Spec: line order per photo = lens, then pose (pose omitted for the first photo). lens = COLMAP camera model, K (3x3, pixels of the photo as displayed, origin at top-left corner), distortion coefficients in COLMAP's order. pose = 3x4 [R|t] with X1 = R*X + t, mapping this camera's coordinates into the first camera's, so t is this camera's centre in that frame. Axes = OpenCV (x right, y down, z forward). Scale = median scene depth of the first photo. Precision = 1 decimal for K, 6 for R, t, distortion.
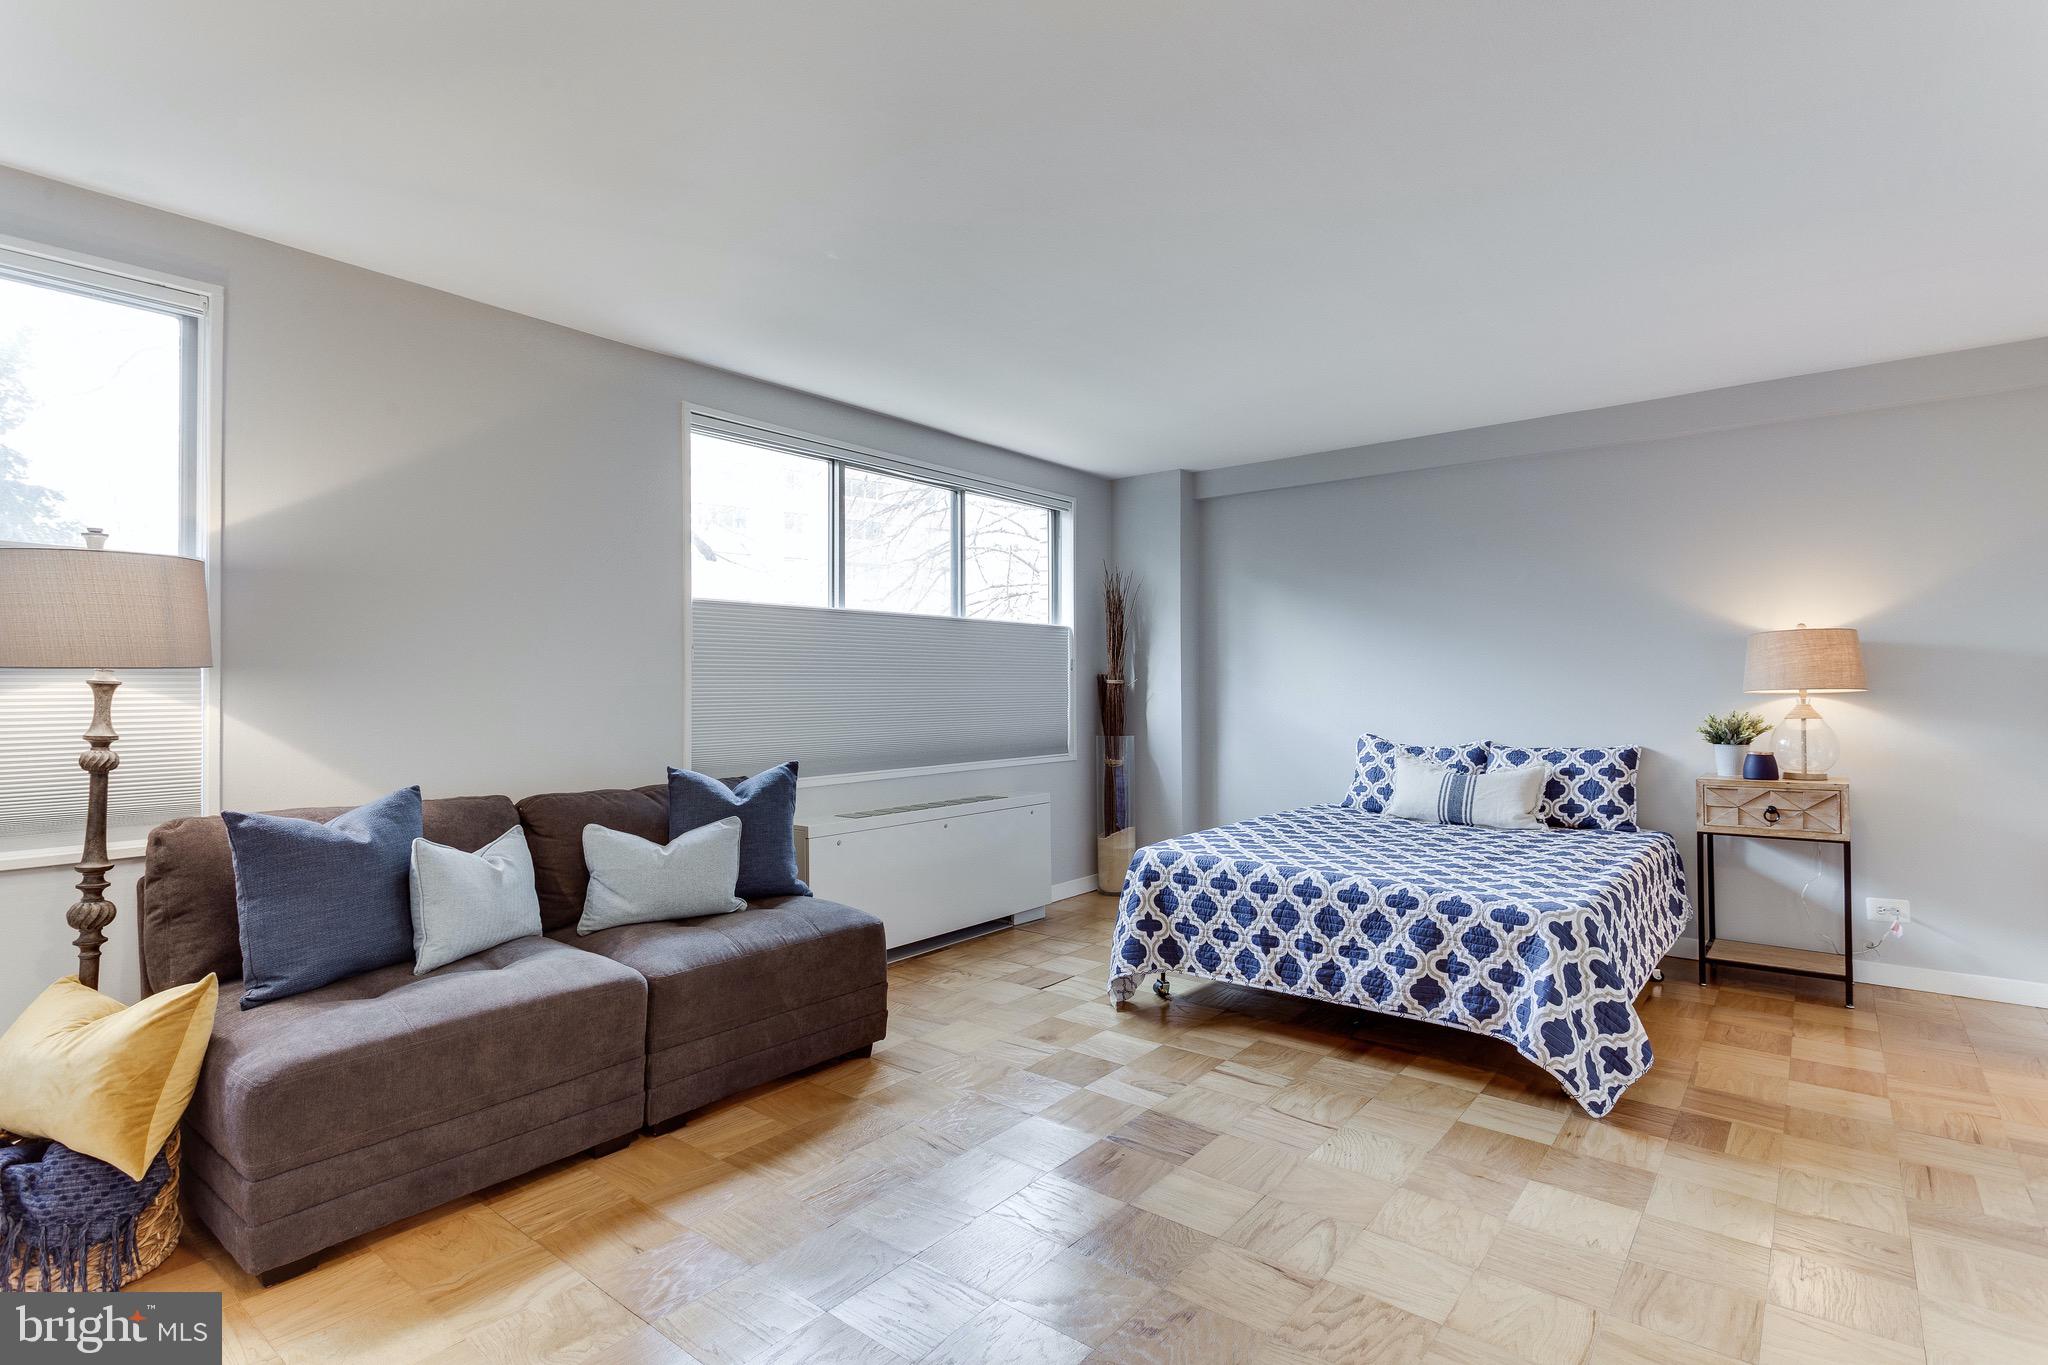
lens RADIAL K [[987.5, 0, 1021.2], [0, 987.5, 682.6], [0, 0, 1]] dist [0.007883, -0.006030]
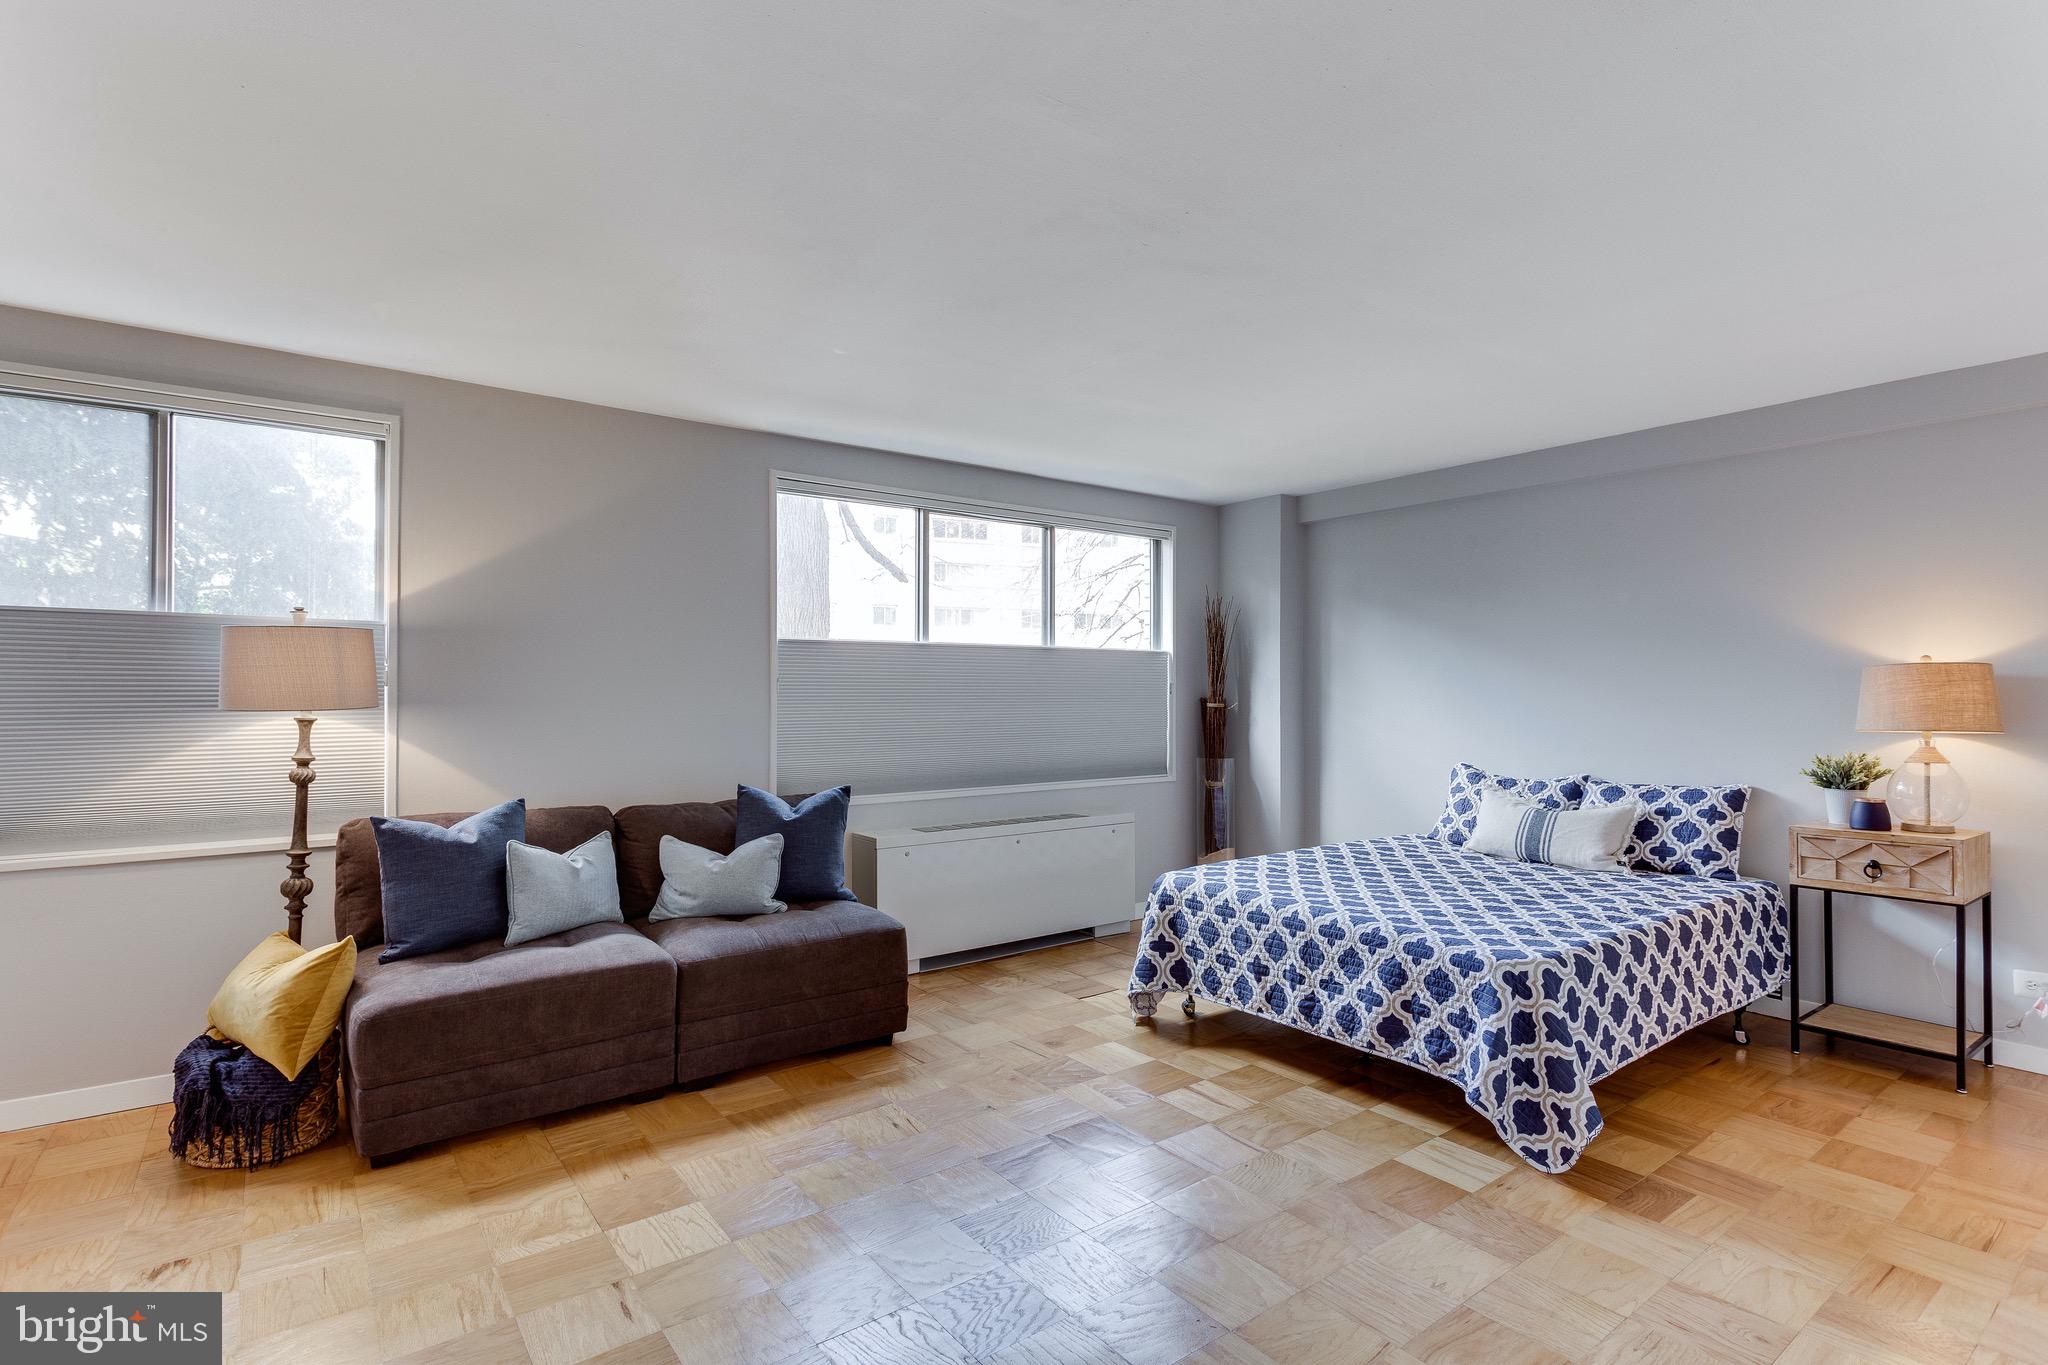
lens RADIAL K [[984.3, 0, 1022.8], [0, 984.3, 688.1], [0, 0, 1]] dist [0.004210, -0.000132]
pose [[0.970386, 0.004039, -0.241524, 0.258154], [-0.003801, 0.999992, 0.001450, -0.033965], [0.241528, -0.000489, 0.970394, -0.061598]]
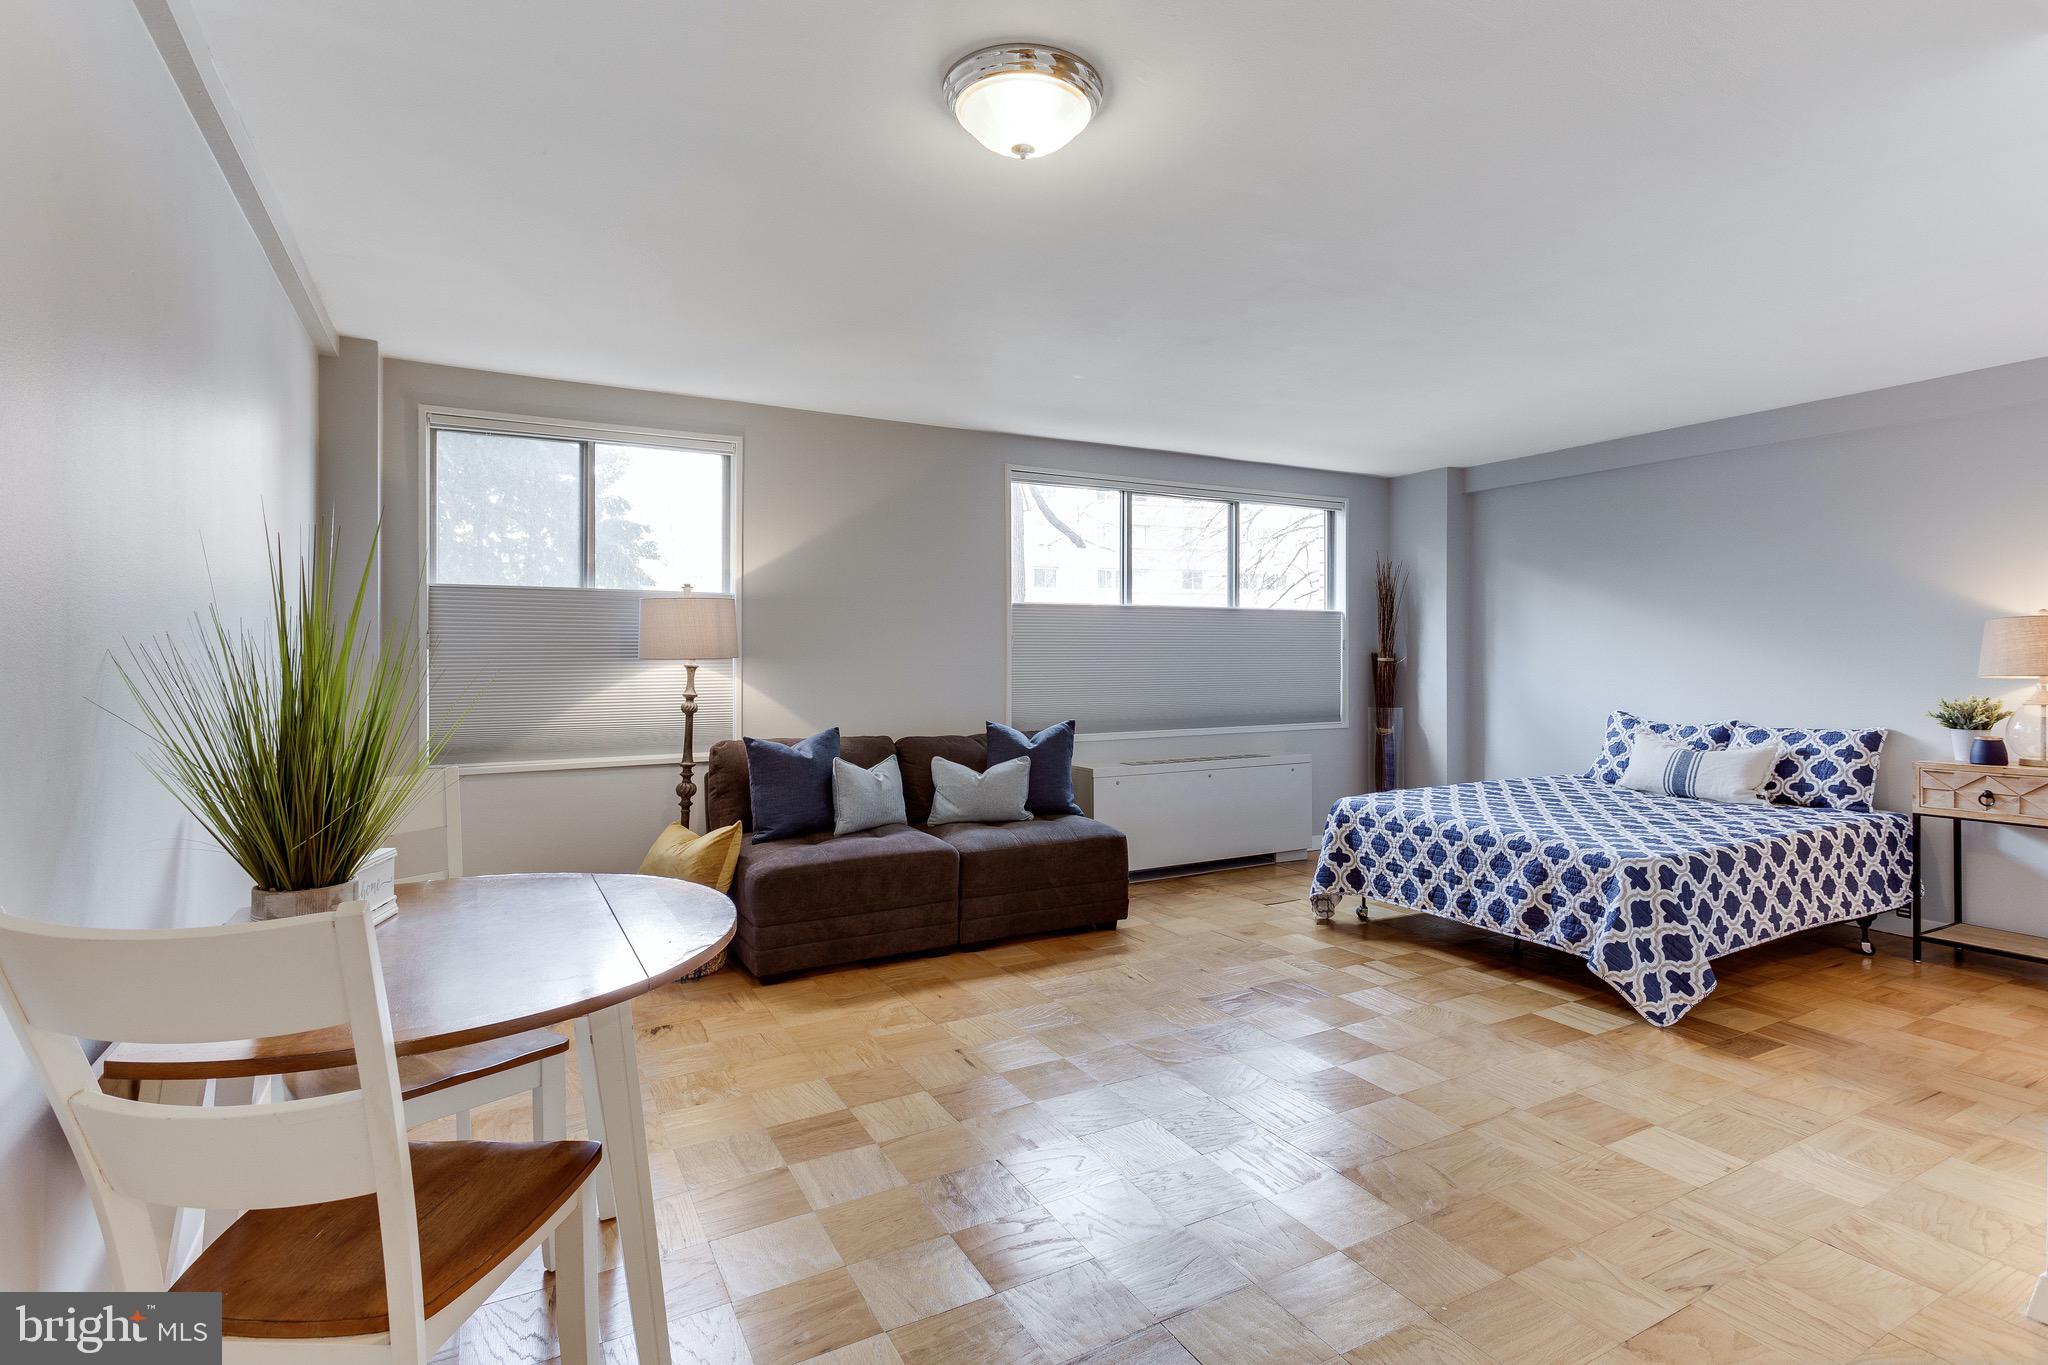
lens RADIAL K [[998.5, 0, 1047.2], [0, 998.5, 656.4], [0, 0, 1]] dist [0.002092, -0.001234]
pose [[0.929627, 0.003487, -0.368486, 0.273169], [-0.000551, 0.999967, 0.008071, -0.023617], [0.368502, -0.007300, 0.929598, -0.351352]]
